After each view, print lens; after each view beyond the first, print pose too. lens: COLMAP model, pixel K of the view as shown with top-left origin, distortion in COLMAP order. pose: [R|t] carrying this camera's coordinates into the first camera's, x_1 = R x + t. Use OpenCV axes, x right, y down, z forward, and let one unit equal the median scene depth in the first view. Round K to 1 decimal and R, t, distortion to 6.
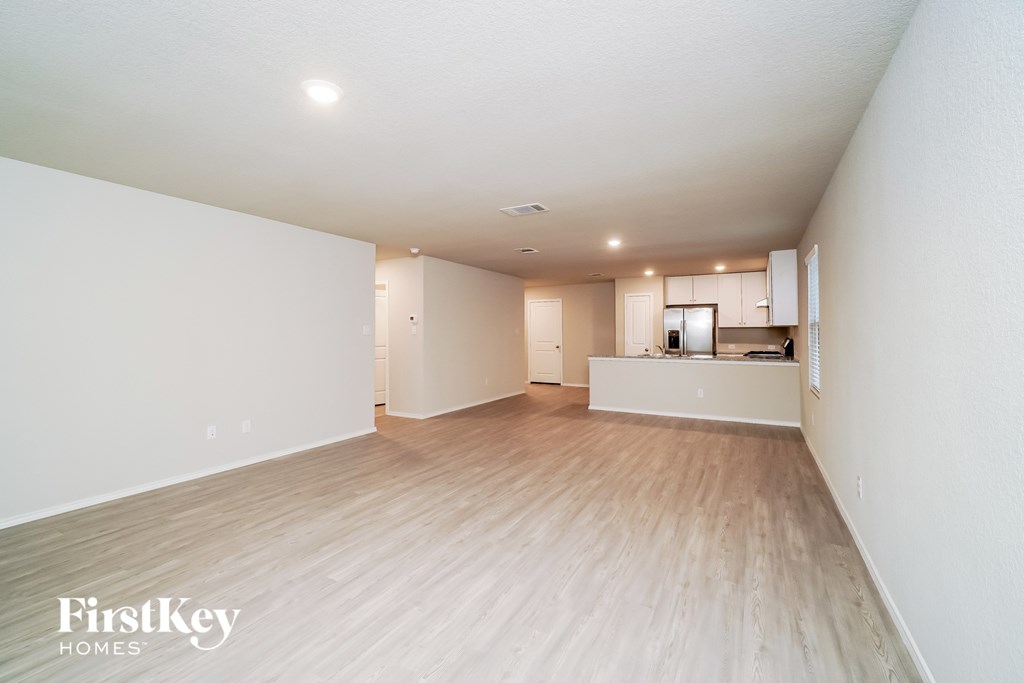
lens RADIAL K [[456.2, 0, 512.0], [0, 456.2, 341.5], [0, 0, 1]] dist [-0.028826, 0.000100]
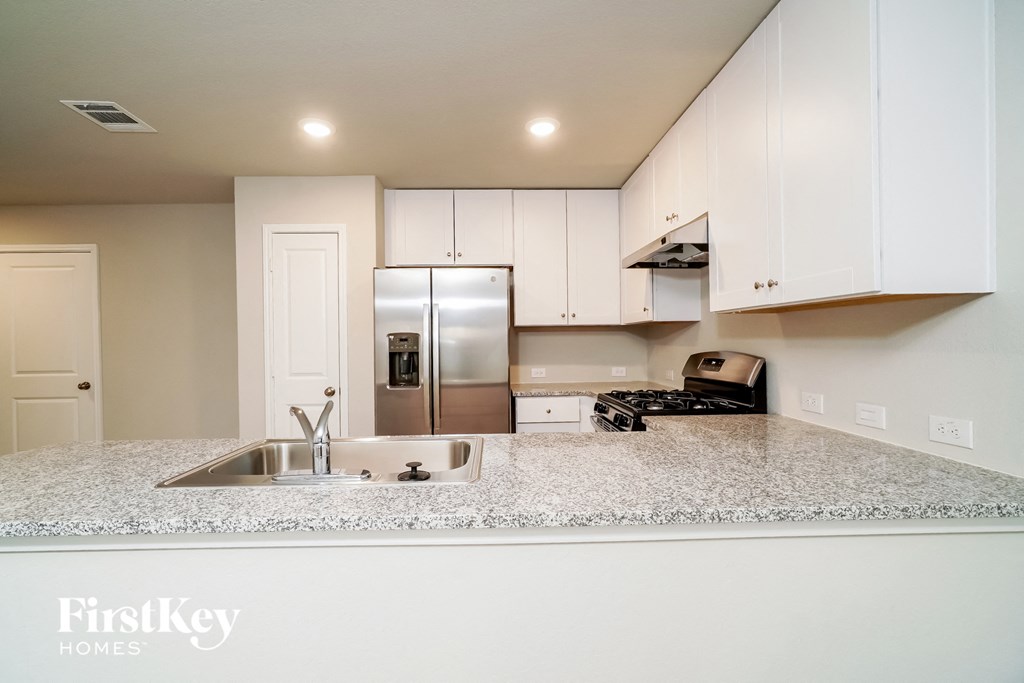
lens RADIAL K [[456.2, 0, 512.0], [0, 456.2, 341.5], [0, 0, 1]] dist [-0.028826, 0.000100]
pose [[0.837617, -0.006710, 0.546216, 0.239329], [0.014053, 0.999858, -0.009268, -0.013874], [-0.546077, 0.015439, 0.837593, 0.676894]]
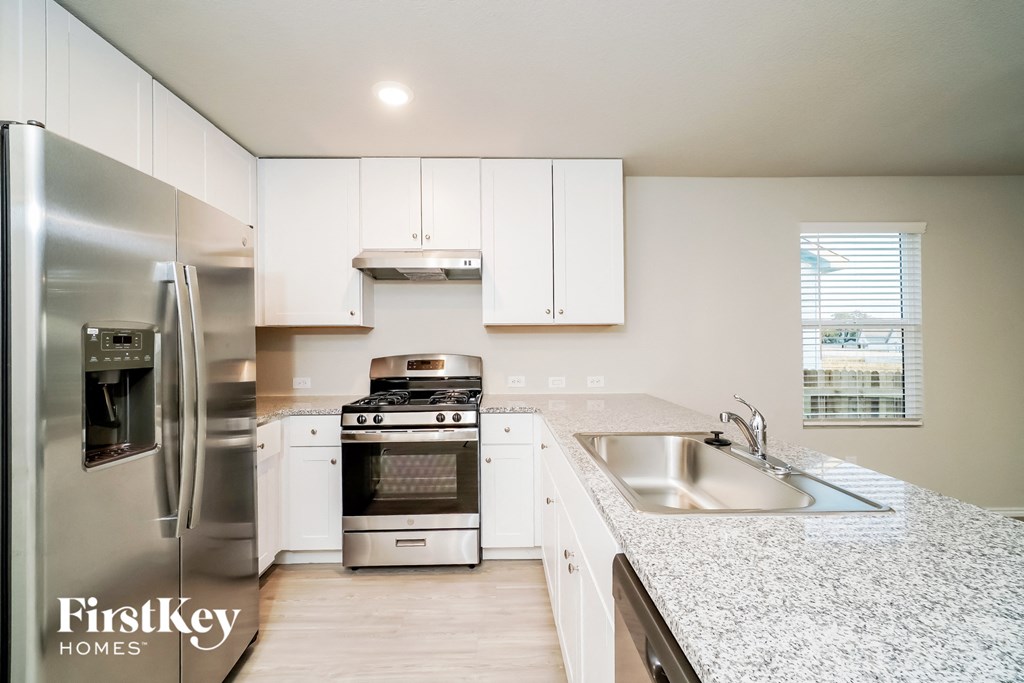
lens RADIAL K [[456.2, 0, 512.0], [0, 456.2, 341.5], [0, 0, 1]] dist [-0.028826, 0.000100]
pose [[-0.541623, 0.017994, 0.840429, 0.169594], [0.028195, 0.999597, -0.003232, -0.015351], [-0.840149, 0.021945, -0.541912, 1.048971]]
